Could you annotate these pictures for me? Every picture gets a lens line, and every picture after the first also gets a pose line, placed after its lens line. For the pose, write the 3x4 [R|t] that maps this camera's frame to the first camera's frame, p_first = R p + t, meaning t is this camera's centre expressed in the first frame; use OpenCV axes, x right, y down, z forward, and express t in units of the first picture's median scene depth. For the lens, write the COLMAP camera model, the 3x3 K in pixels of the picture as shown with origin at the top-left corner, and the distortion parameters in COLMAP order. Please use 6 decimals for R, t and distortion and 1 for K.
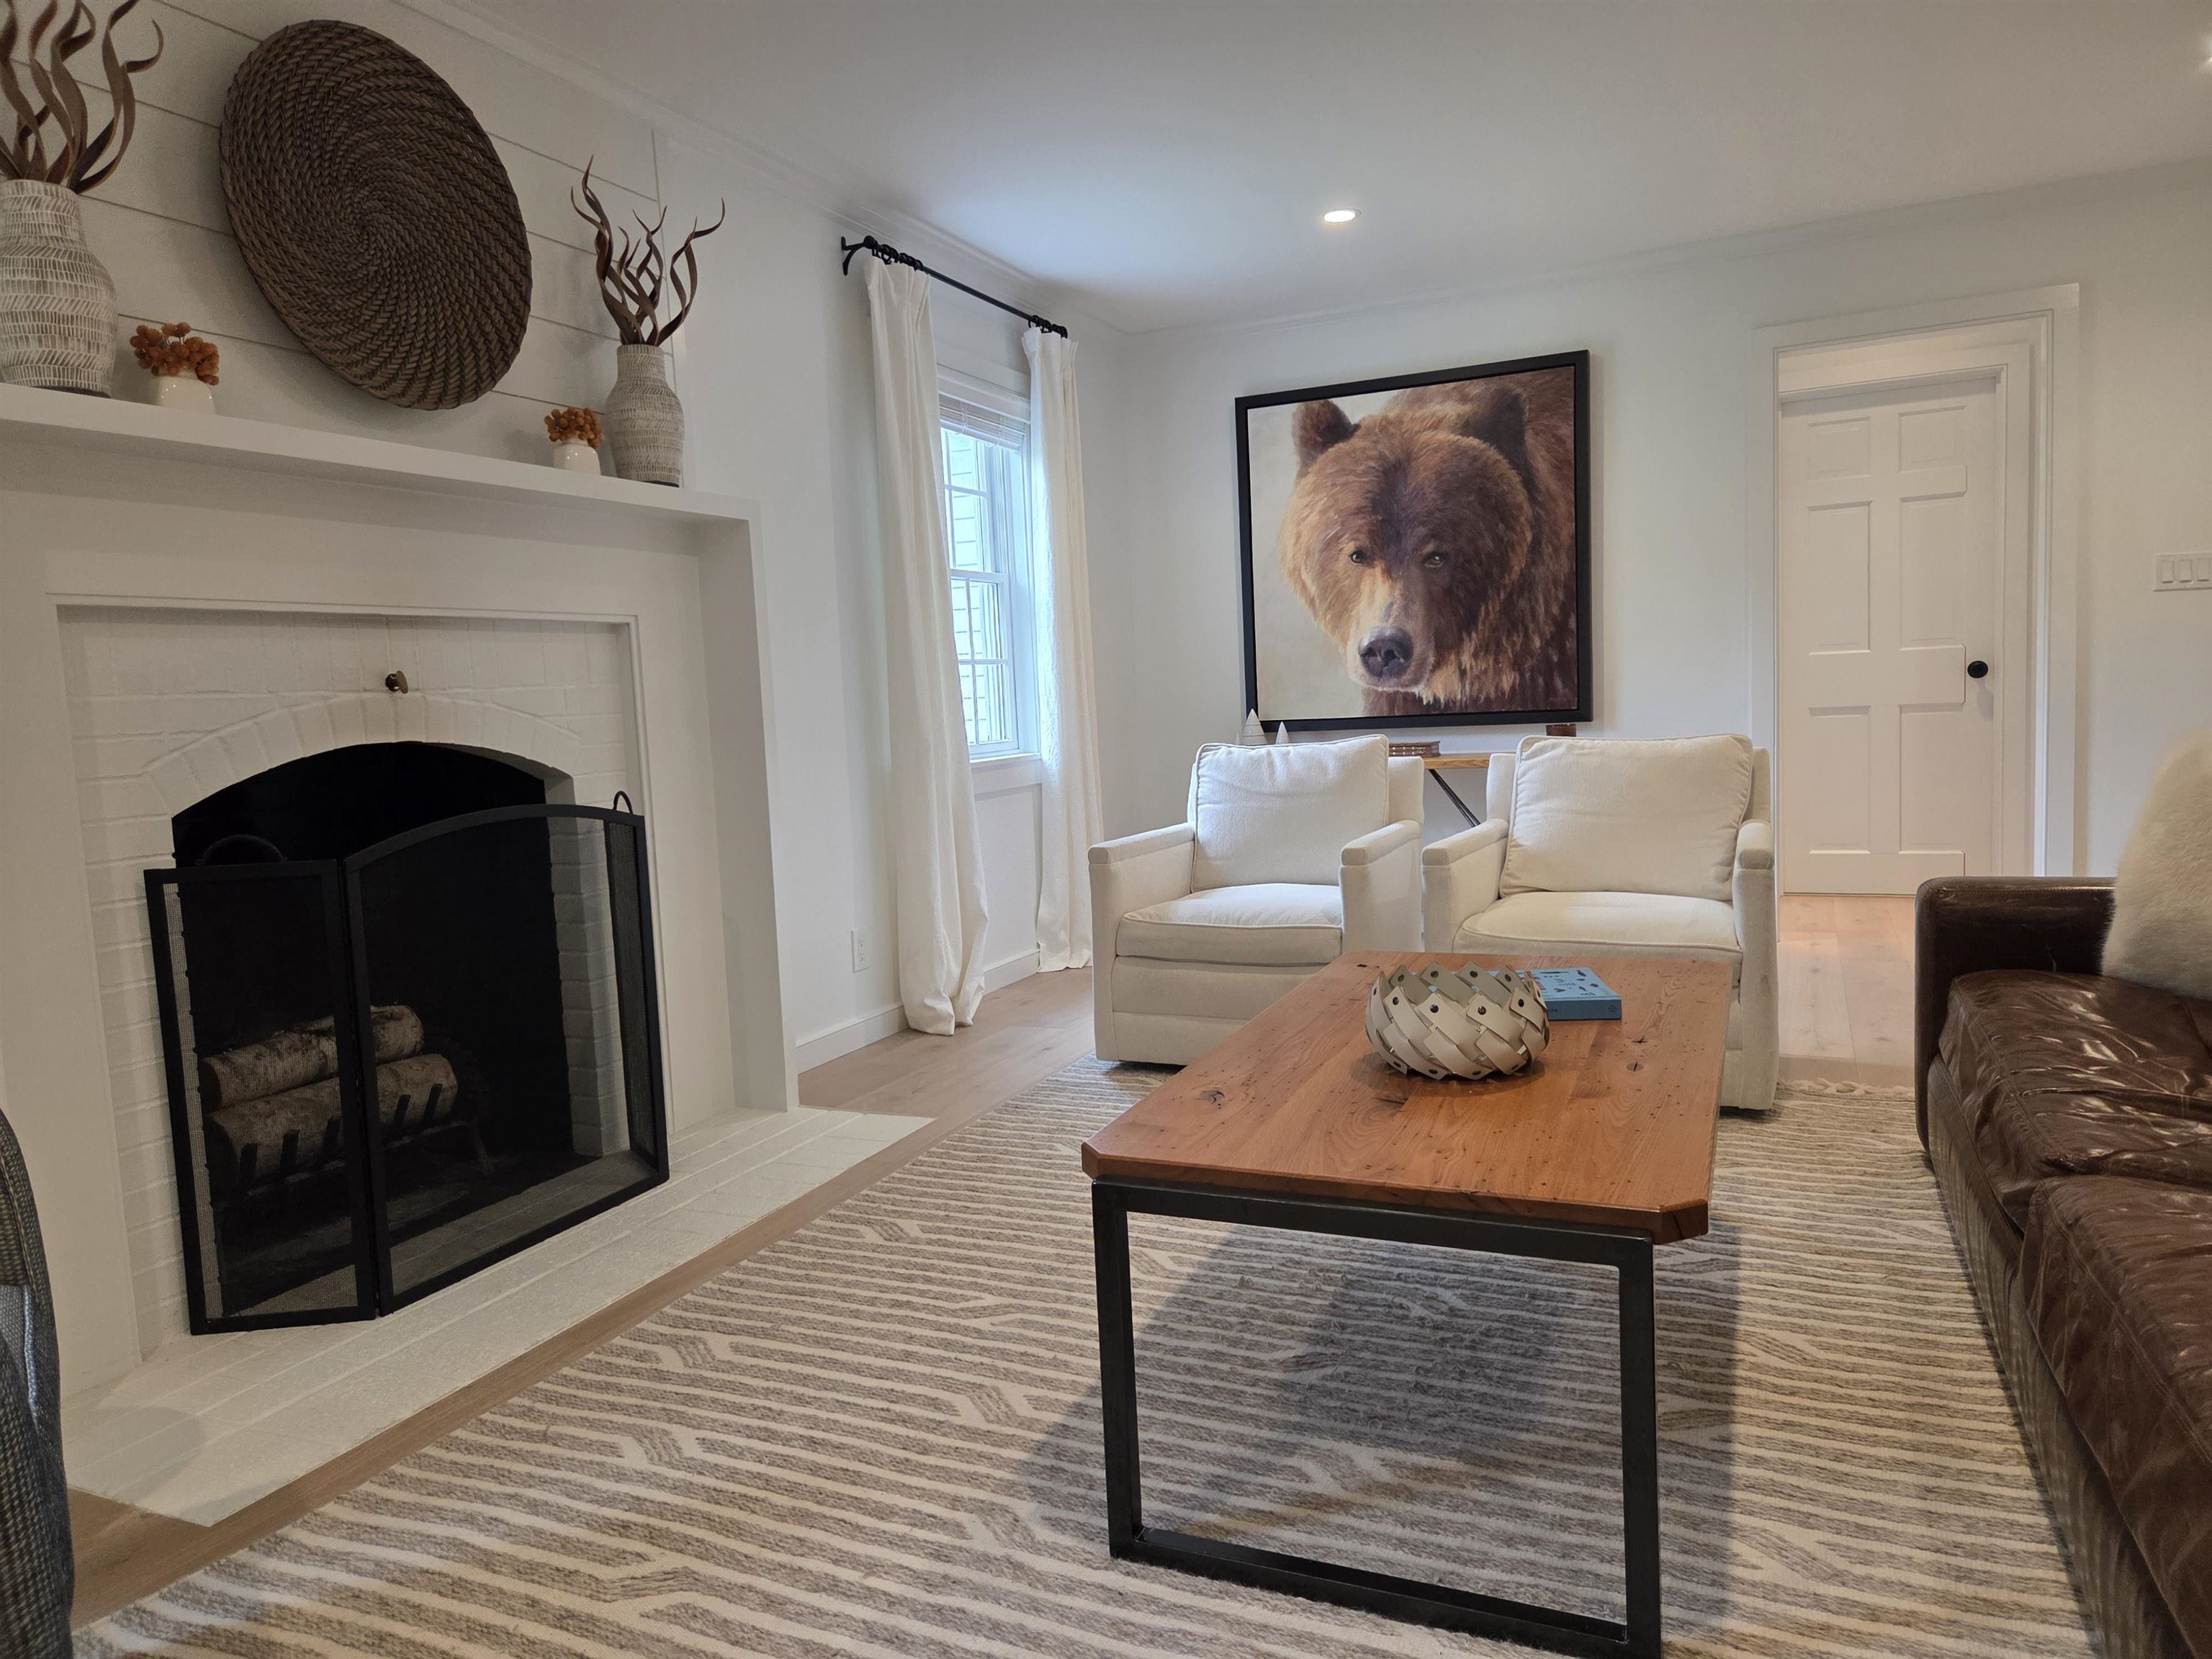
lens RADIAL K [[1470.5, 0, 1108.4], [0, 1470.5, 822.0], [0, 0, 1]] dist [0.063650, -0.051872]
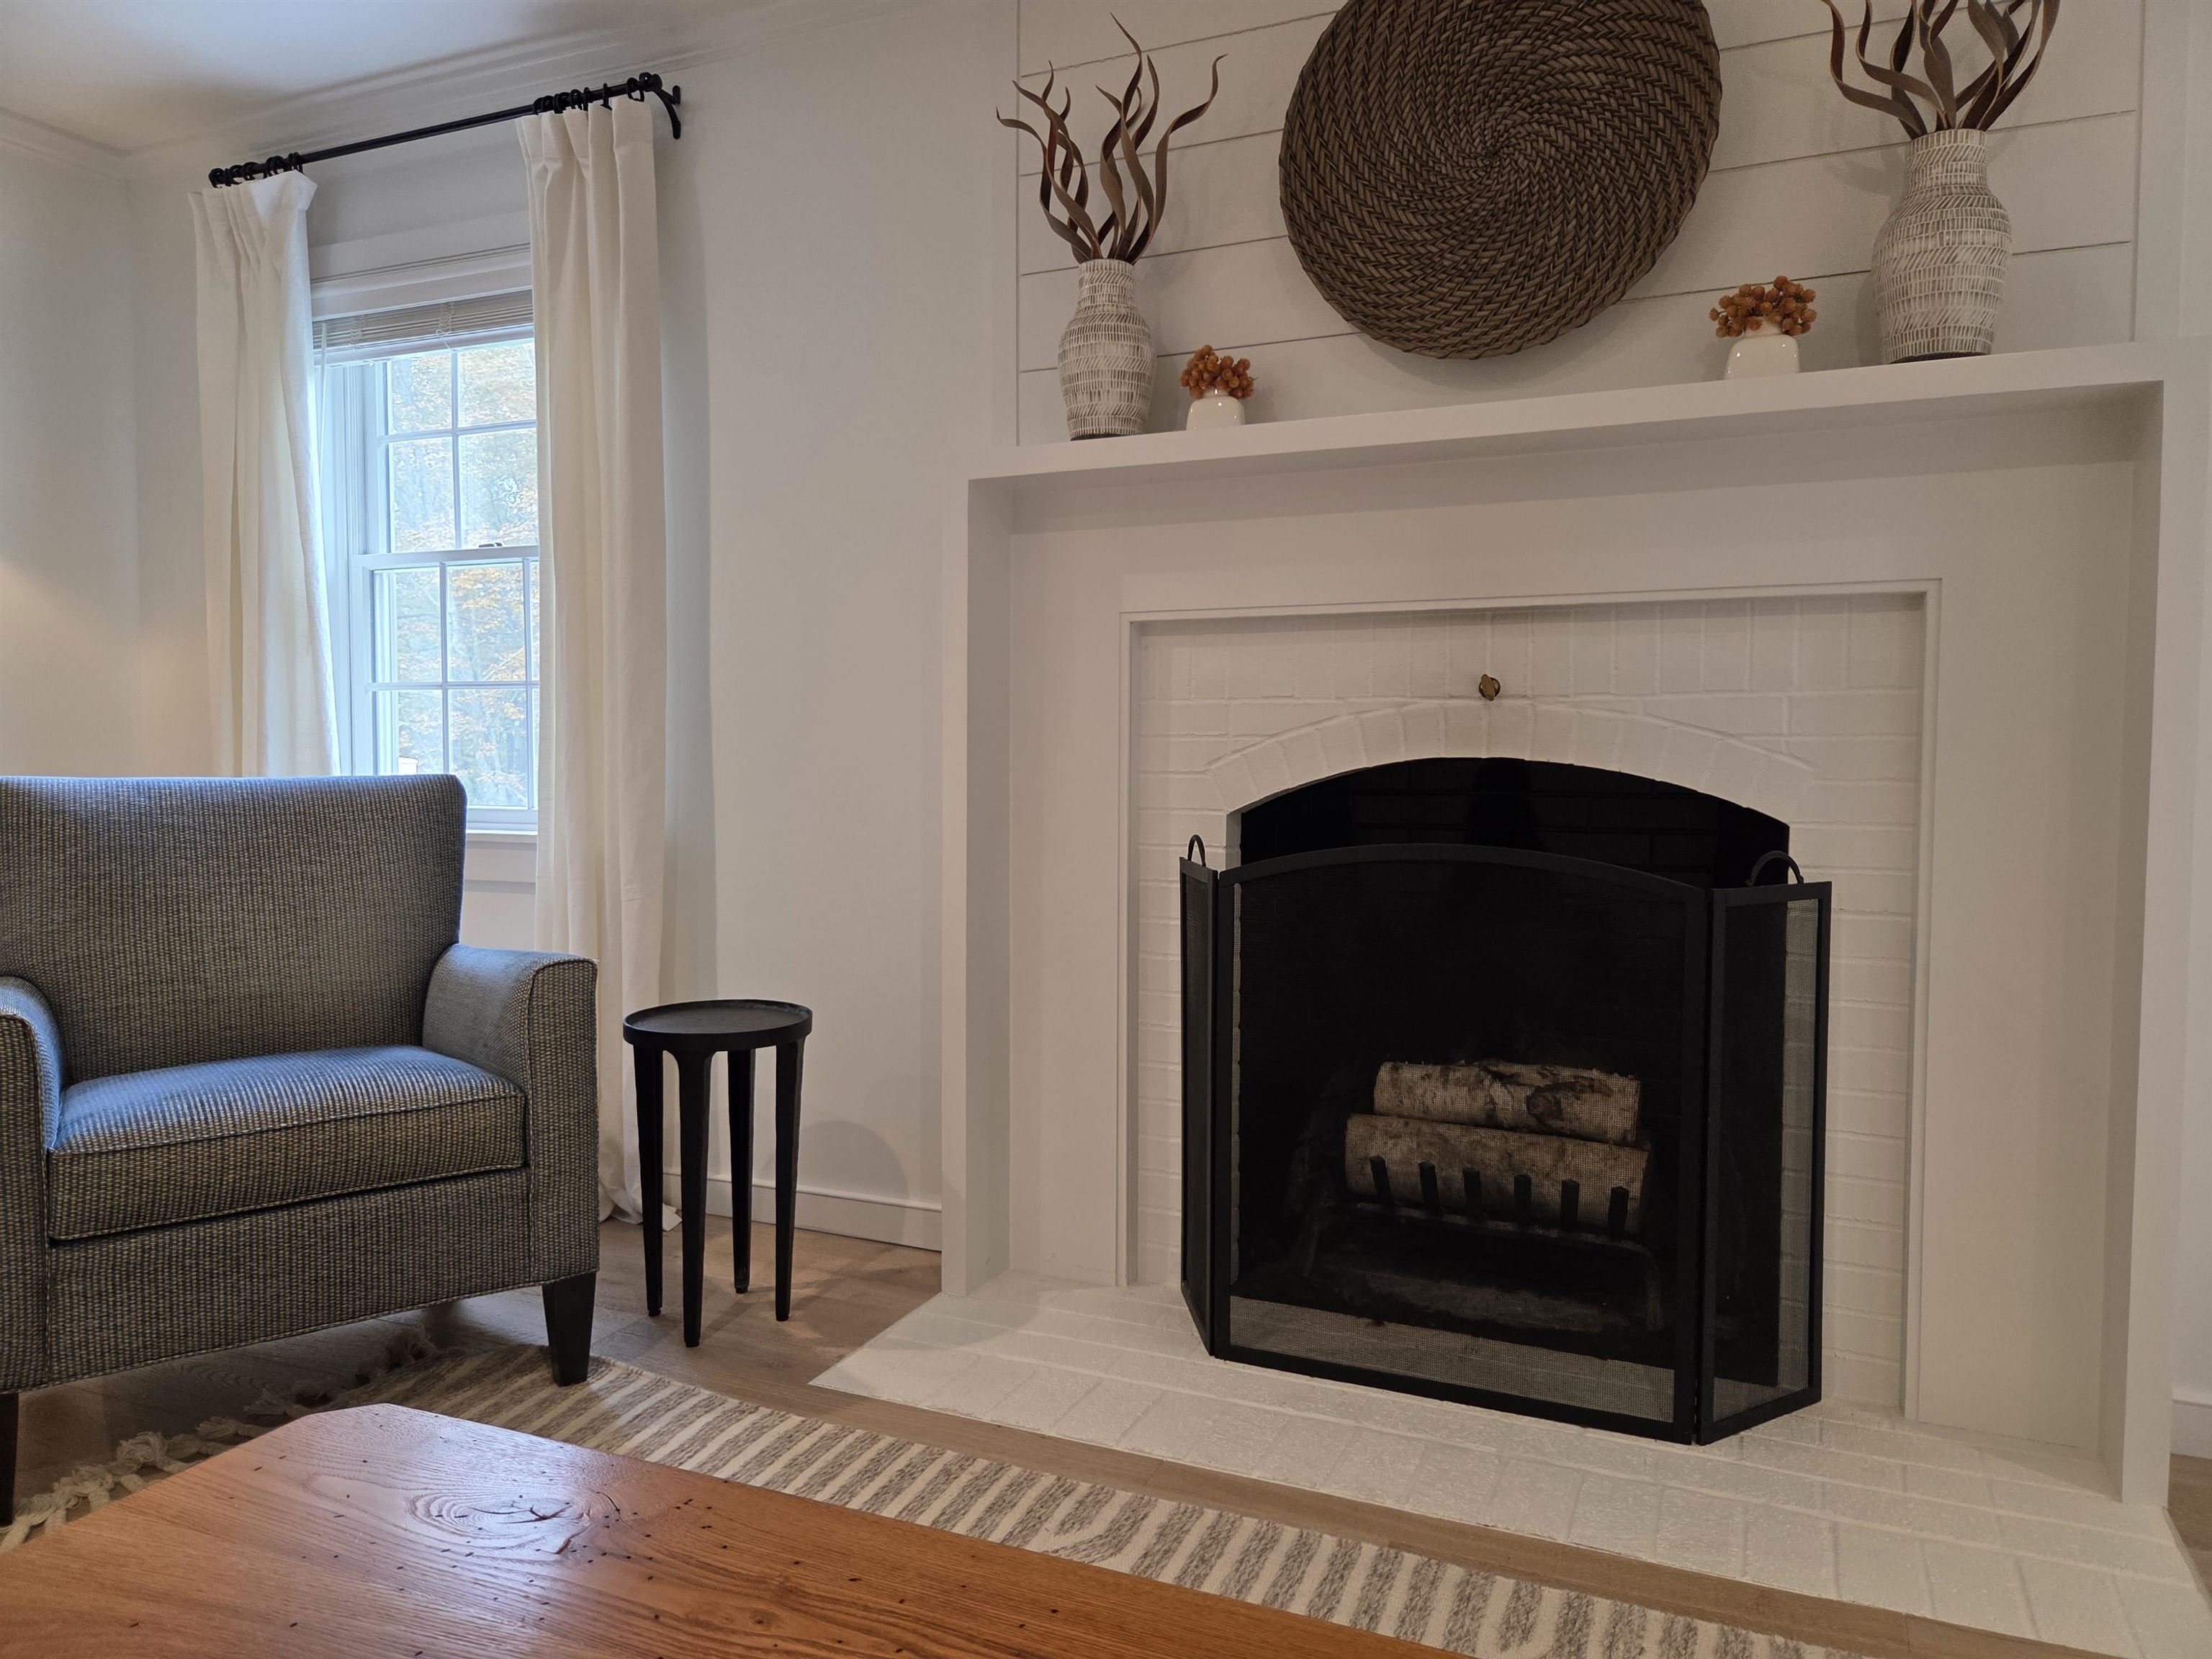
lens RADIAL K [[1470.5, 0, 1108.4], [0, 1470.5, 822.0], [0, 0, 1]] dist [0.063650, -0.051872]
pose [[0.015203, 0.090813, -0.995752, 0.277725], [-0.097270, 0.991278, 0.088920, -0.054476], [0.995142, 0.095505, 0.023904, 0.585794]]
